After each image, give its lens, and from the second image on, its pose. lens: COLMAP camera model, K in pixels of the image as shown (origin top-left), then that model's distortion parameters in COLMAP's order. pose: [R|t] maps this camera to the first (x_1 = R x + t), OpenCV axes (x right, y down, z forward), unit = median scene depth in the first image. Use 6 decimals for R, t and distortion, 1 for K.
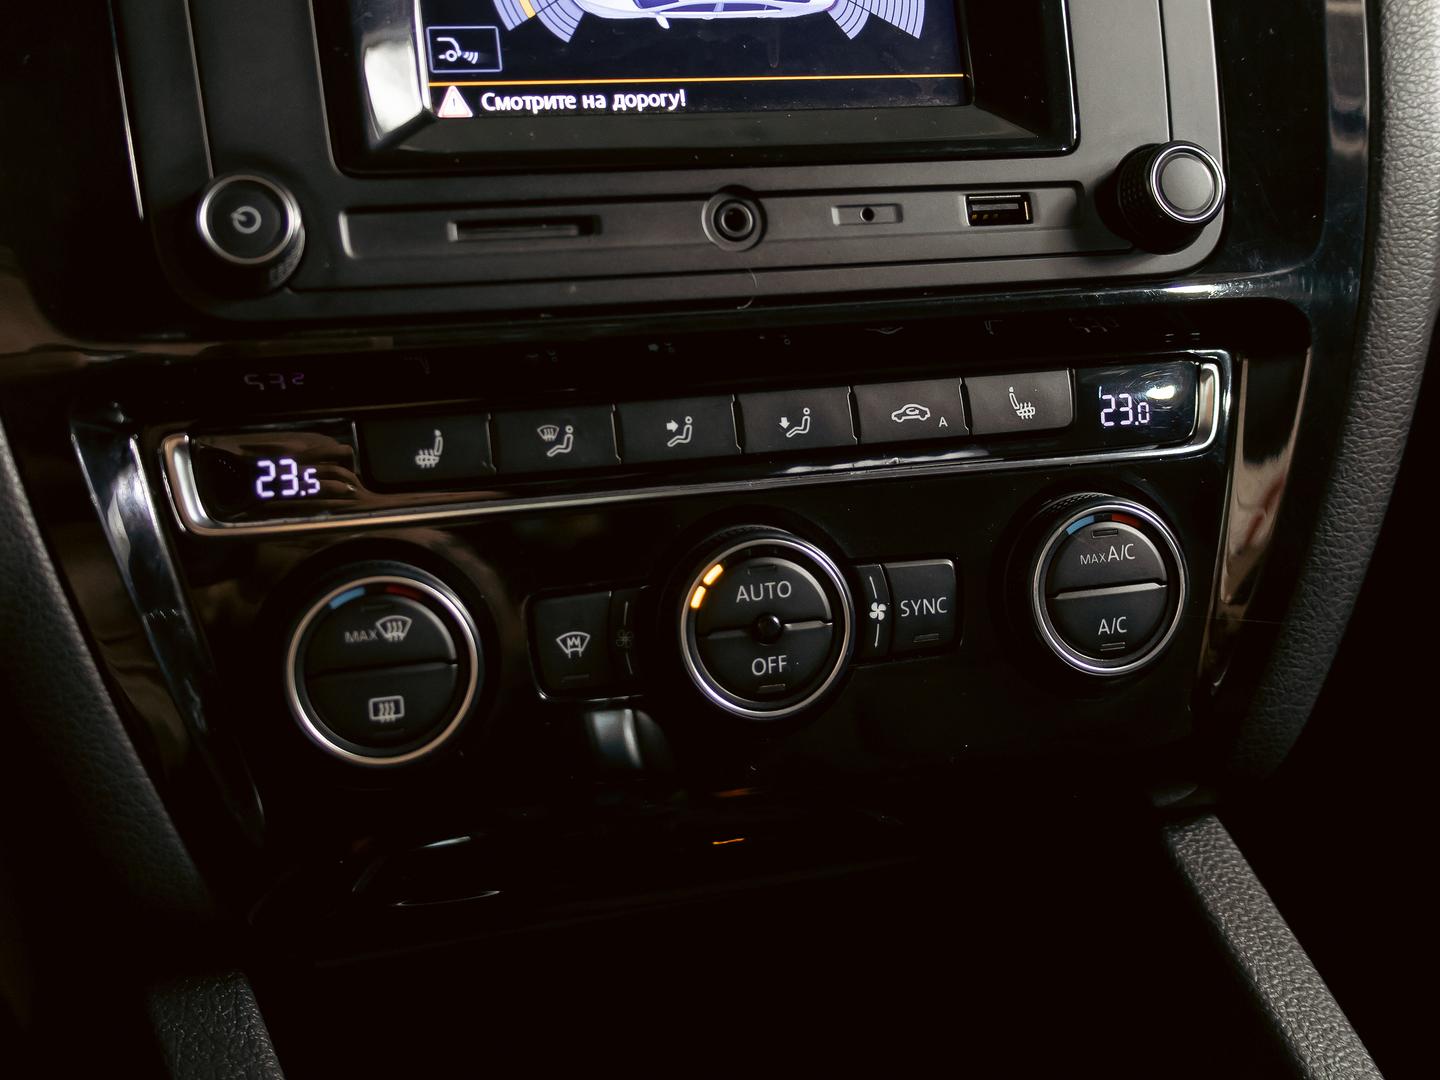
lens RADIAL K [[1484.9, 0, 719.1], [0, 1484.9, 540.4], [0, 0, 1]] dist [0.086372, 0.000000]
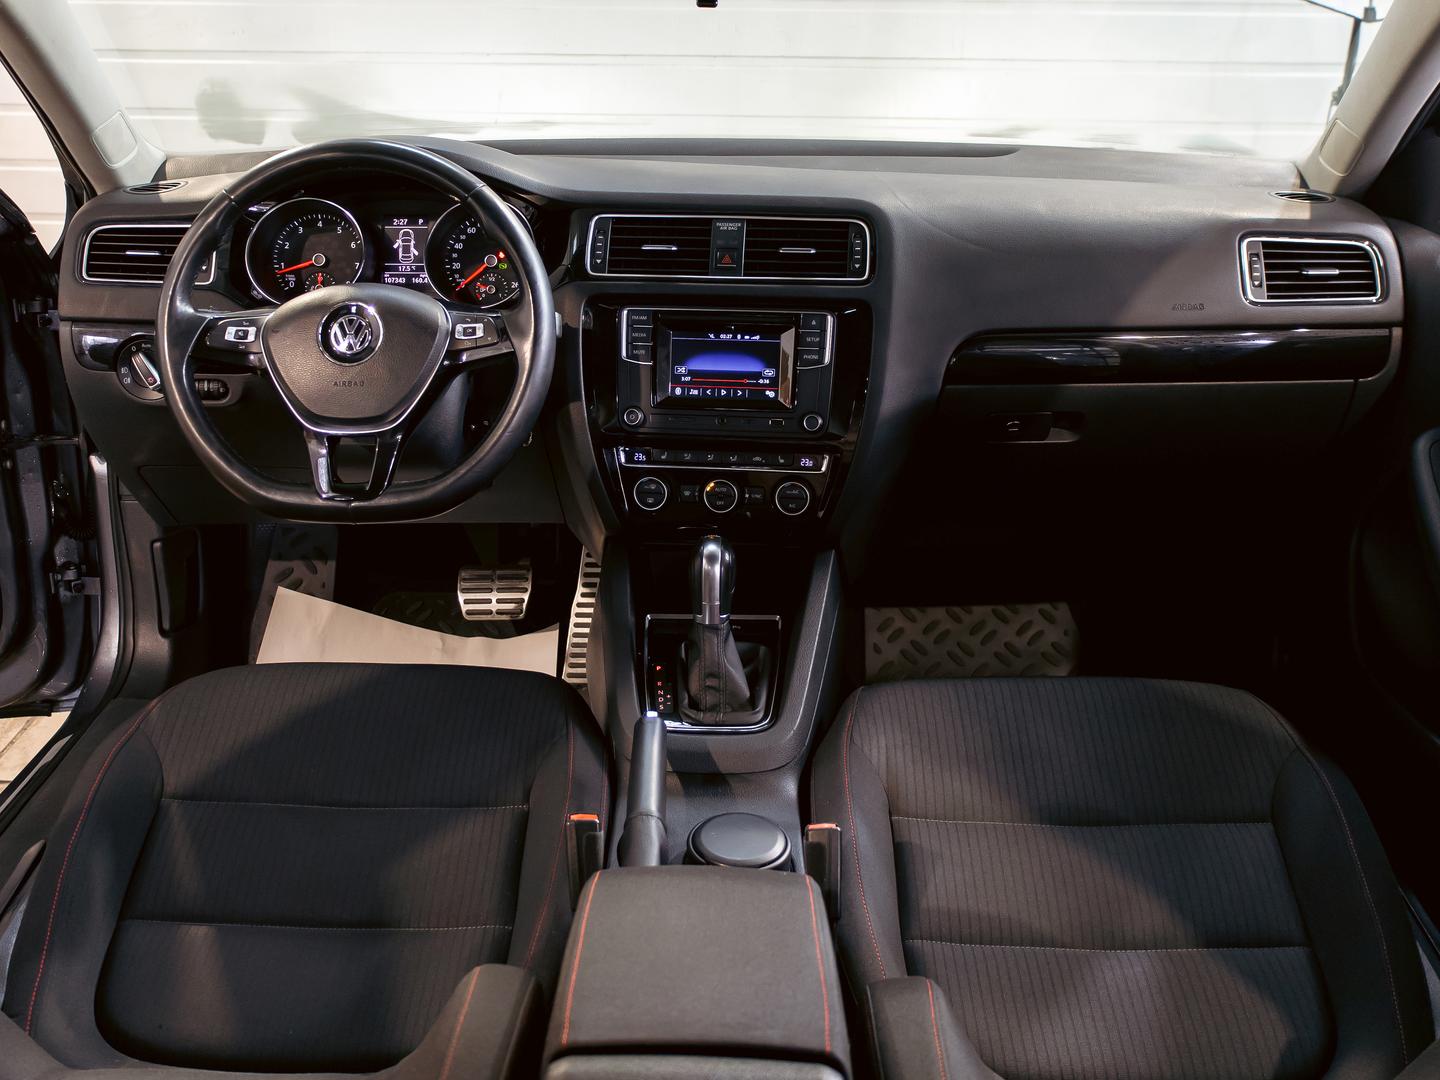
lens RADIAL K [[1484.9, 0, 716.9], [0, 1484.9, 541.0], [0, 0, 1]] dist [0.086372, 0.000000]
pose [[0.958860, 0.133929, -0.250301, 1.383506], [-0.121993, 0.990550, 0.062681, -0.113964], [0.256330, -0.029568, 0.966137, -4.187901]]
